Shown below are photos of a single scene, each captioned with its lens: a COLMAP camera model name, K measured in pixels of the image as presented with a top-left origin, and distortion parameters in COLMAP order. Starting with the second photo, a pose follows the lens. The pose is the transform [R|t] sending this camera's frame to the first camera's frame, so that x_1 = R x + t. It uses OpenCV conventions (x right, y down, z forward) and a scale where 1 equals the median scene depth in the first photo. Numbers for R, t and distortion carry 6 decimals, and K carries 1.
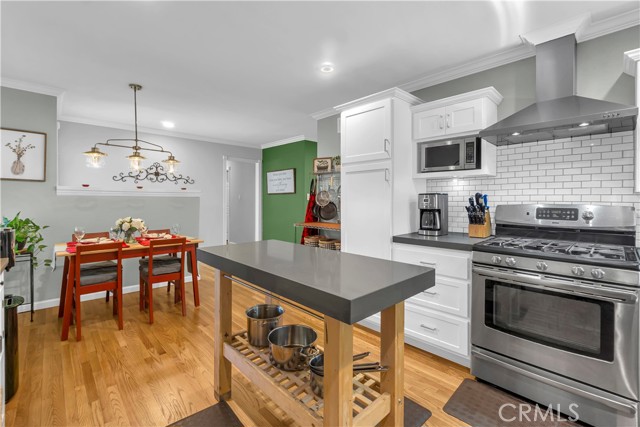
lens RADIAL K [[282.1, 0, 320.4], [0, 282.1, 201.3], [0, 0, 1]] dist [0.007292, 0.000932]
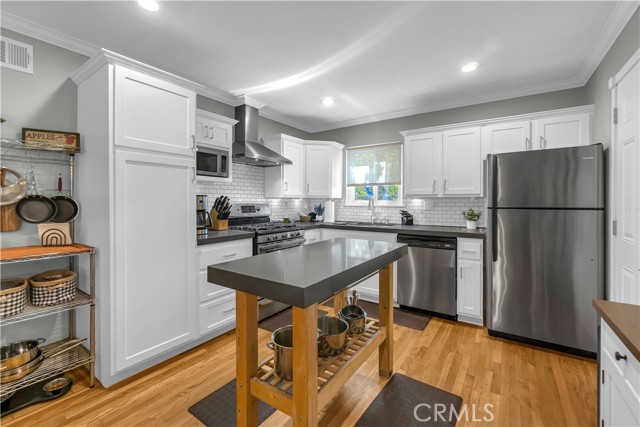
lens RADIAL K [[282.1, 0, 308.4], [0, 282.1, 203.6], [0, 0, 1]] dist [0.007292, 0.000932]
pose [[-0.177277, -0.013566, 0.984068, -0.804728], [0.010770, 0.999818, 0.015723, -0.009351], [-0.984102, 0.013385, -0.177098, 0.867212]]
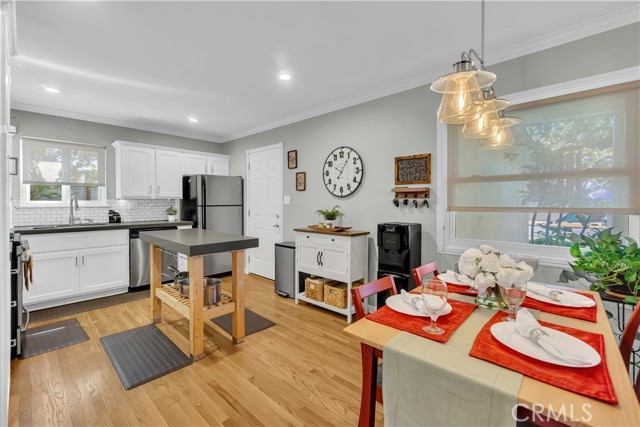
lens RADIAL K [[278.6, 0, 320.6], [0, 278.6, 209.4], [0, 0, 1]] dist [-0.013365, -0.000312]
pose [[-0.998658, -0.008073, -0.051149, -0.541777], [-0.010152, 0.999128, 0.040511, -0.026471], [0.050778, 0.040976, -0.997869, 1.860283]]
